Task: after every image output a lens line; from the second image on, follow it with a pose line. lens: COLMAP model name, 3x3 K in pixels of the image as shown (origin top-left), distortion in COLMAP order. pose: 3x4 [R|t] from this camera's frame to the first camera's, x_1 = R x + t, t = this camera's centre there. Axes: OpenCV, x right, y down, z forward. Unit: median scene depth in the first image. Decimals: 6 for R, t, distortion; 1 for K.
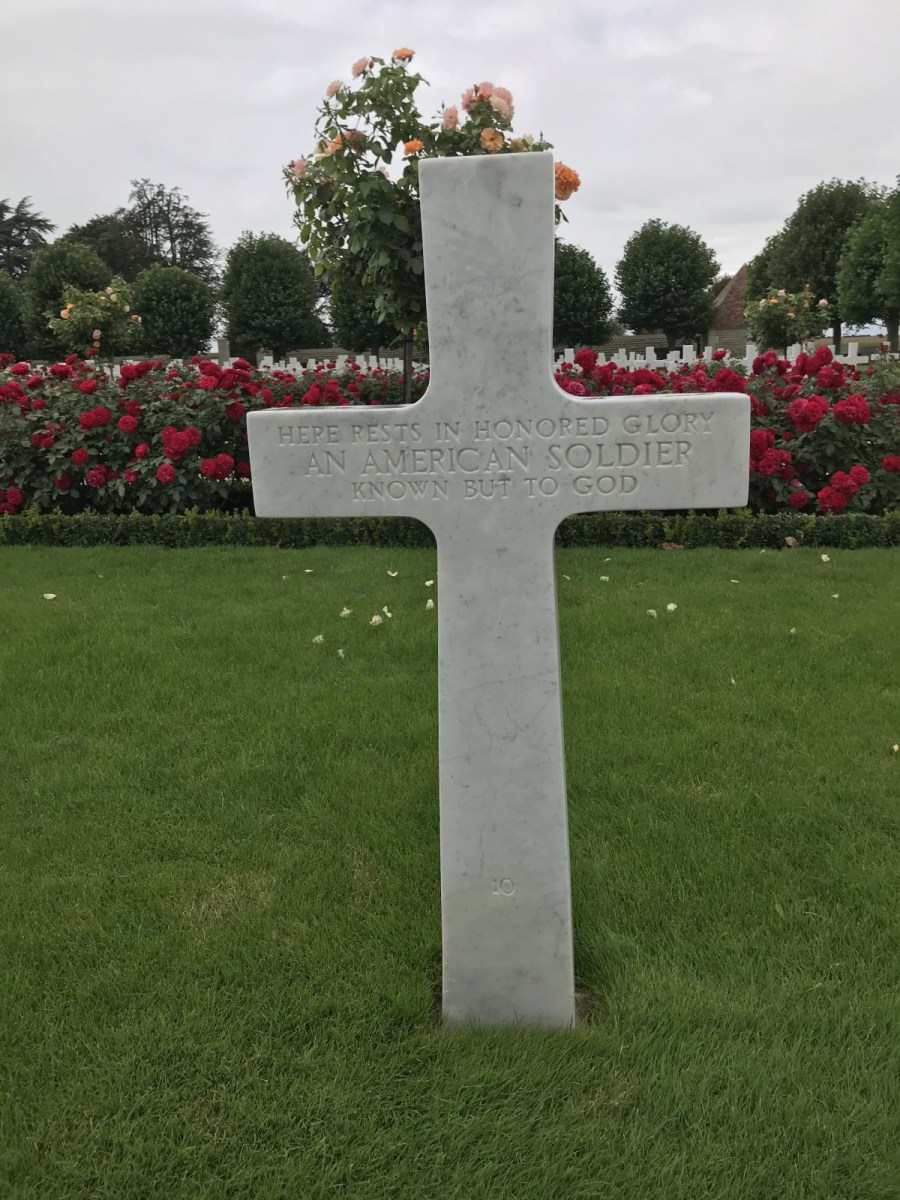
lens RADIAL K [[971.7, 0, 450.0], [0, 971.7, 600.0], [0, 0, 1]] dist [0.018408, -0.004882]
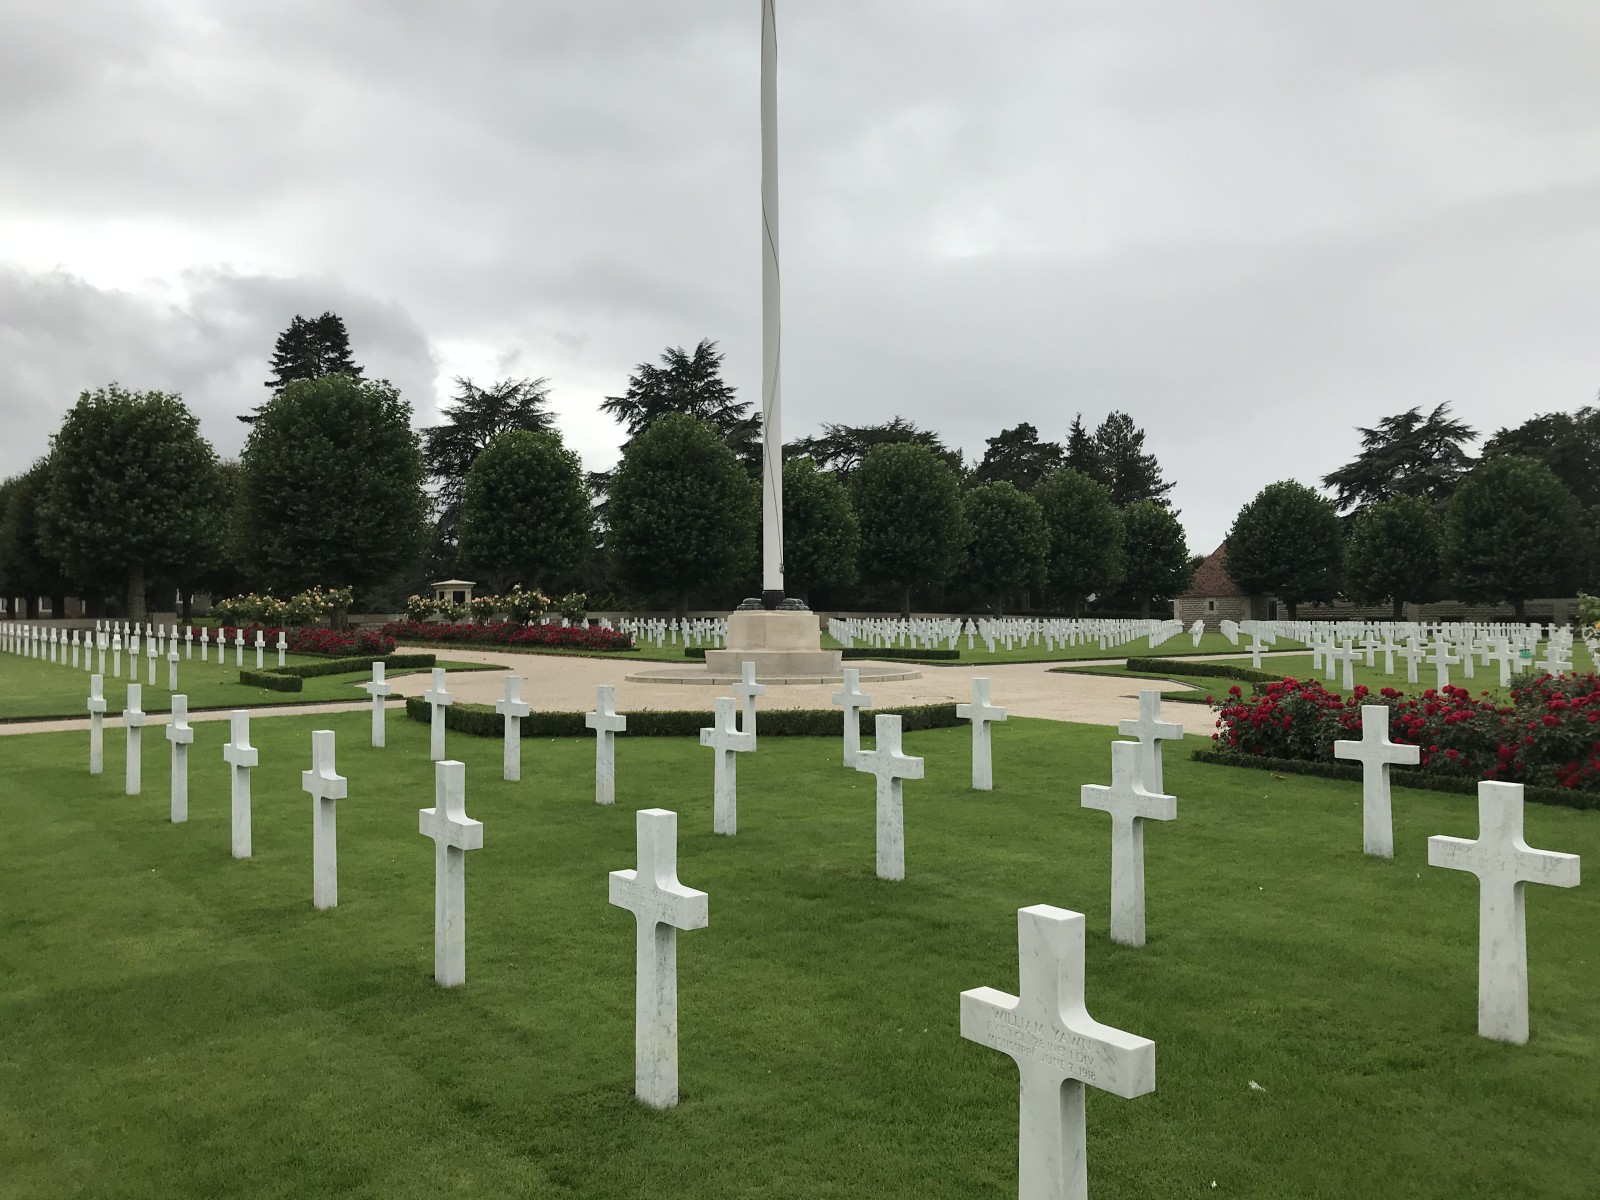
lens RADIAL K [[1285.3, 0, 703.9], [0, 1285.3, 597.6], [0, 0, 1]] dist [-0.100609, 0.084256]
pose [[0.629310, 0.018073, -0.776944, -0.018487], [-0.197816, 0.970526, -0.137652, 0.009025], [0.751557, 0.240317, 0.614337, -0.075172]]
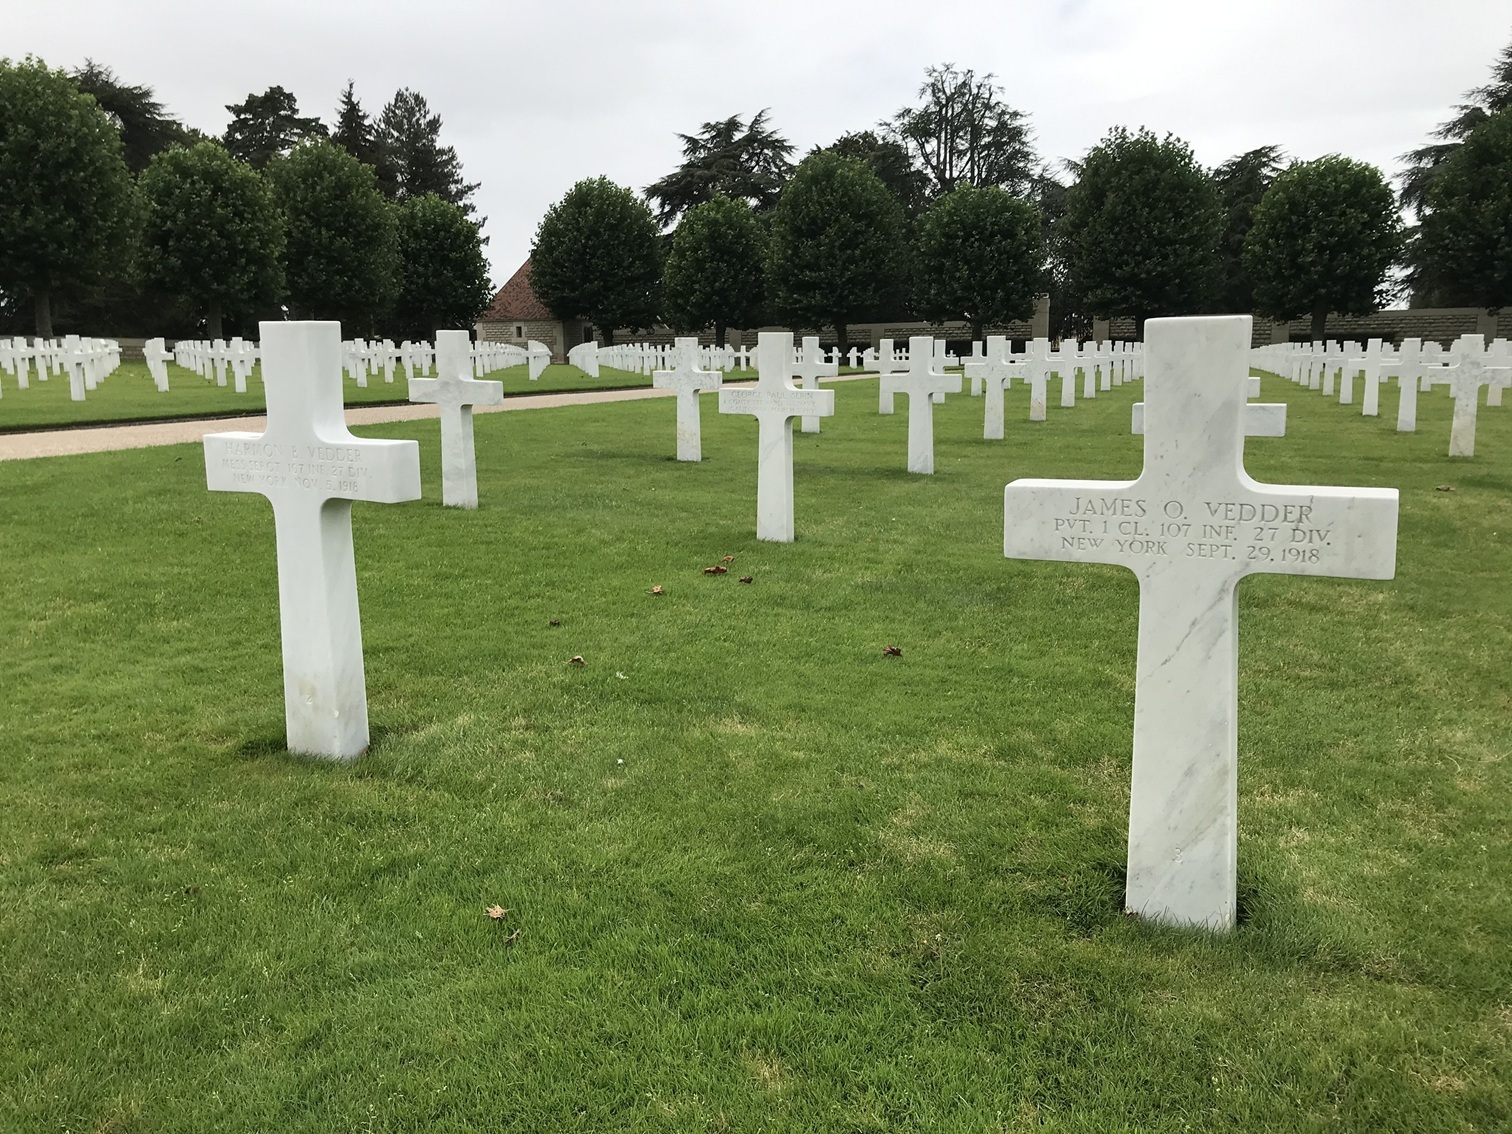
lens RADIAL K [[1224.3, 0, 756.0], [0, 1224.3, 567.0], [0, 0, 1]] dist [0.018408, -0.004882]
pose [[0.938581, 0.085894, -0.334198, -0.137653], [-0.103220, 0.994064, -0.034399, -0.047277], [0.329259, 0.066782, 0.941875, 0.200492]]
